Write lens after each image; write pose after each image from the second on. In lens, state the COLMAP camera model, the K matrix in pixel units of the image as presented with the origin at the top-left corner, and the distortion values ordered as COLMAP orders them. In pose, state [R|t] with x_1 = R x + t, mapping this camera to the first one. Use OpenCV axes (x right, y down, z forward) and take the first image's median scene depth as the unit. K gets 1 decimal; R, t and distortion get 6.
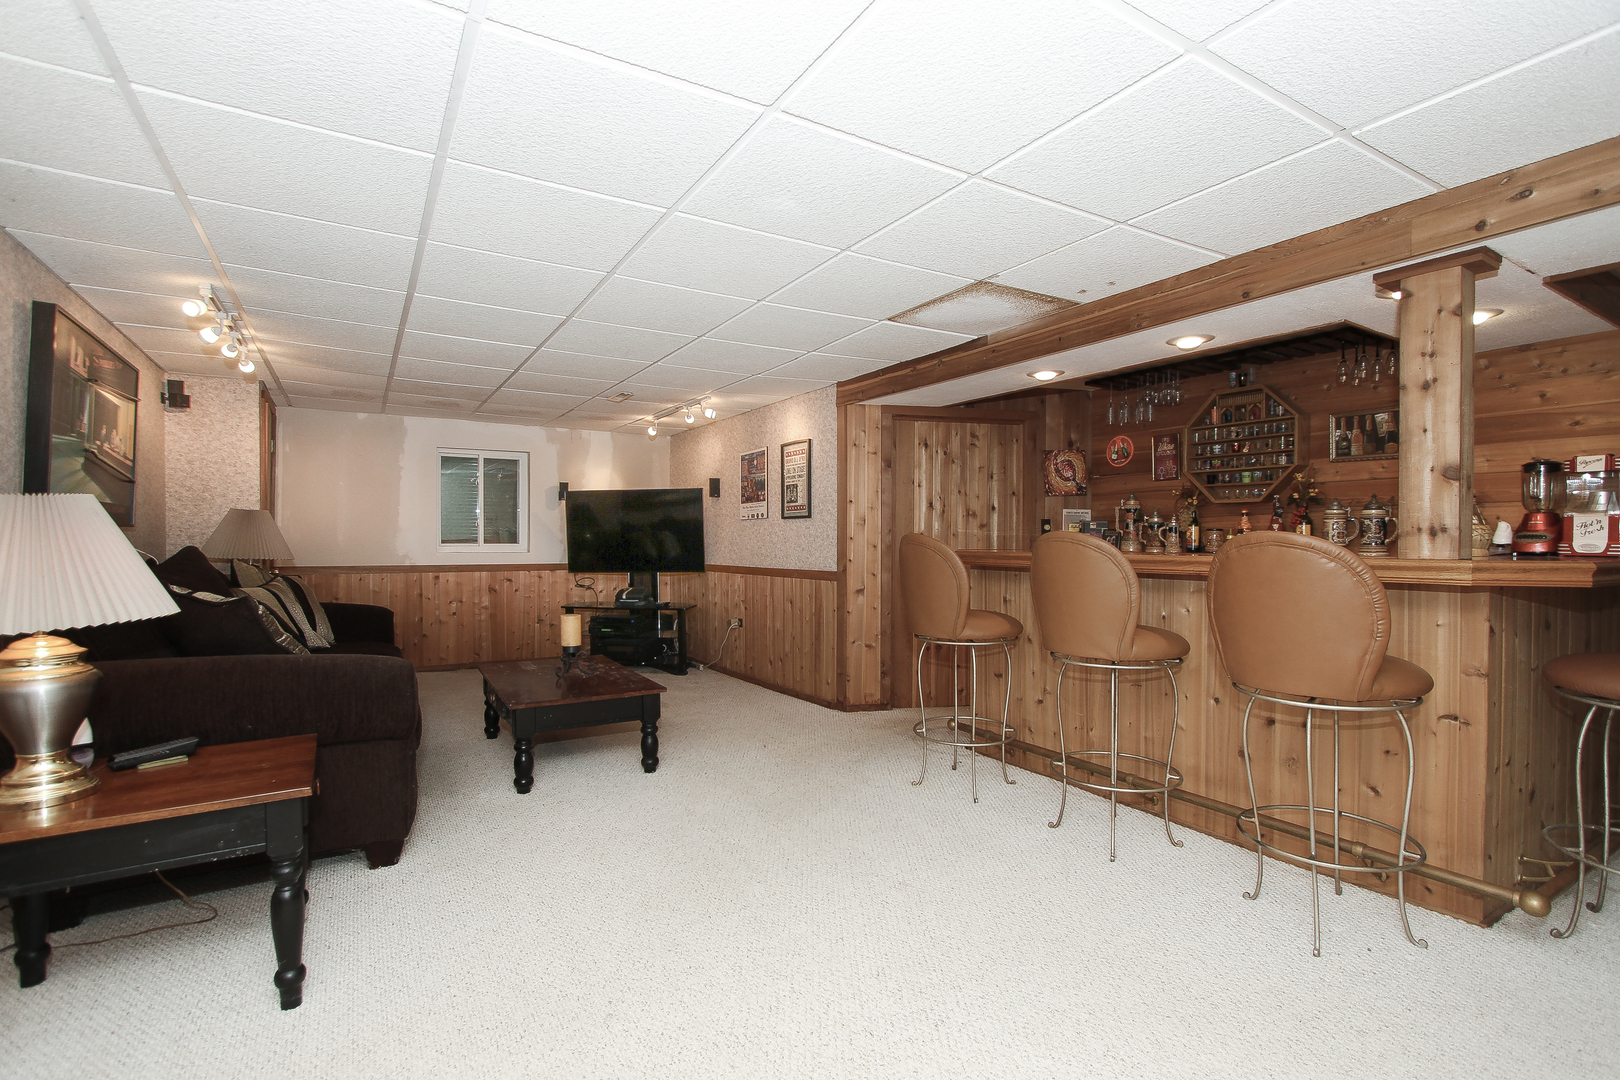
lens RADIAL K [[760.4, 0, 812.4], [0, 760.4, 544.0], [0, 0, 1]] dist [-0.003577, -0.000572]
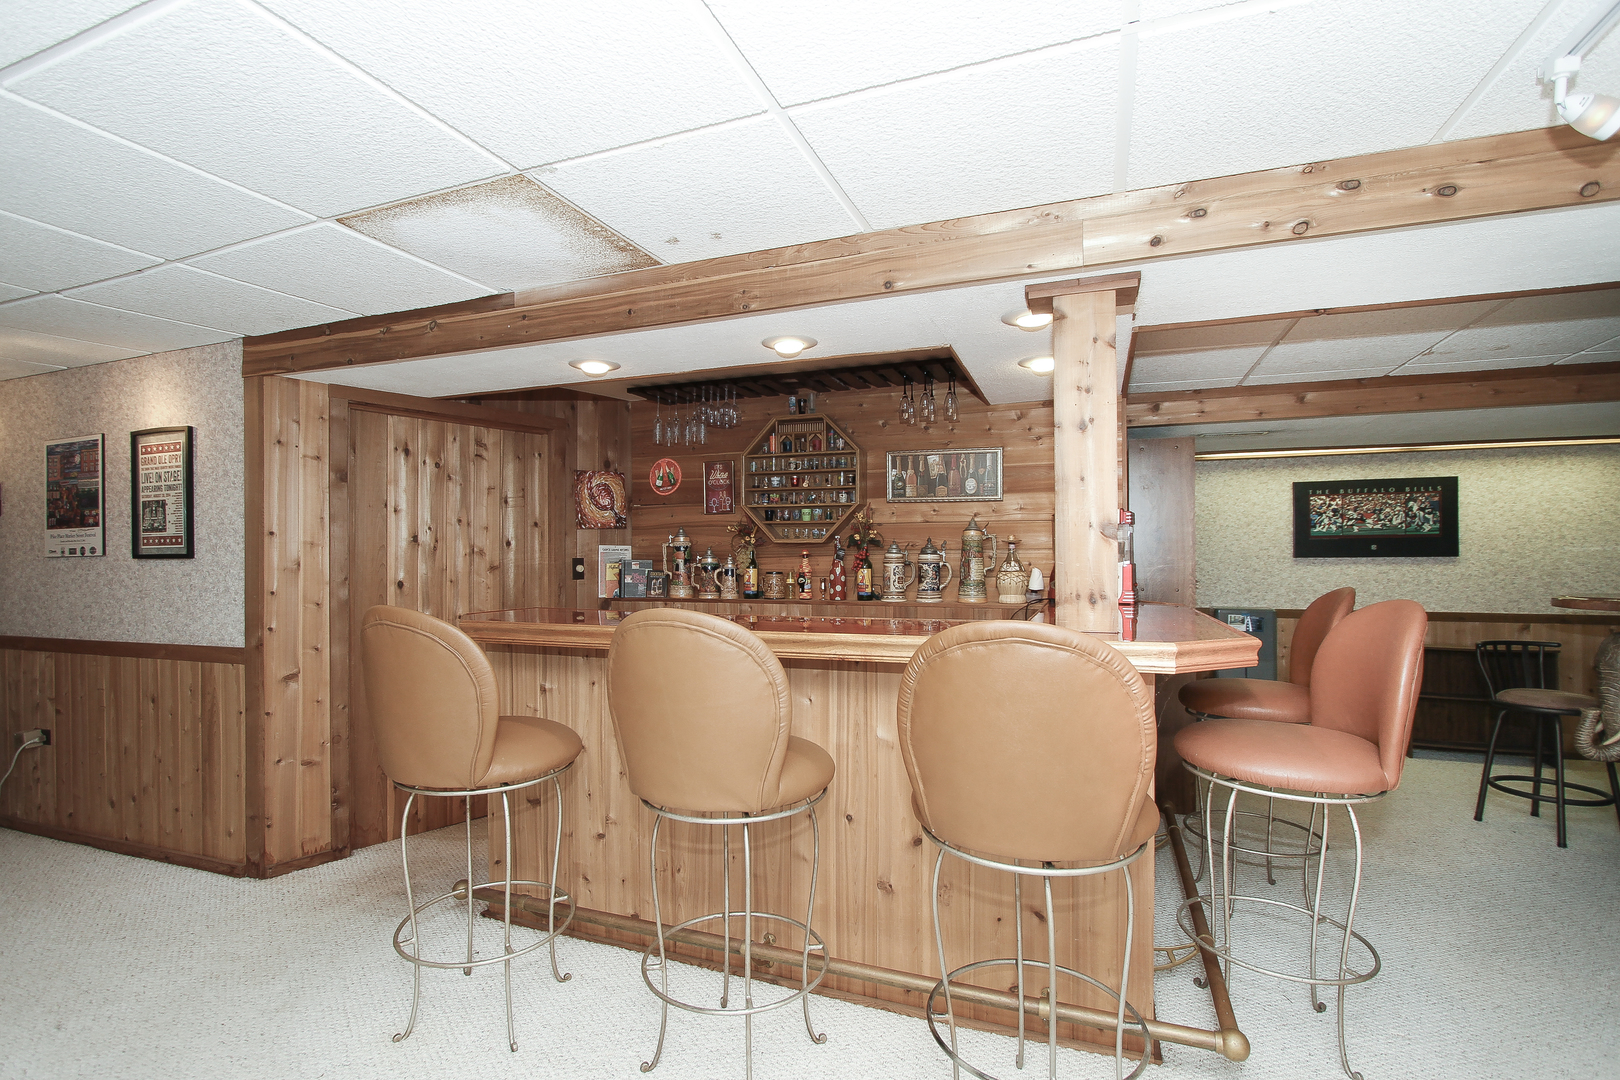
lens RADIAL K [[755.6, 0, 814.5], [0, 755.6, 556.4], [0, 0, 1]] dist [-0.011370, 0.000535]
pose [[0.793775, -0.005419, 0.608187, 0.029483], [0.010158, 0.999939, -0.004347, -0.030393], [-0.608126, 0.009629, 0.793782, 0.249643]]
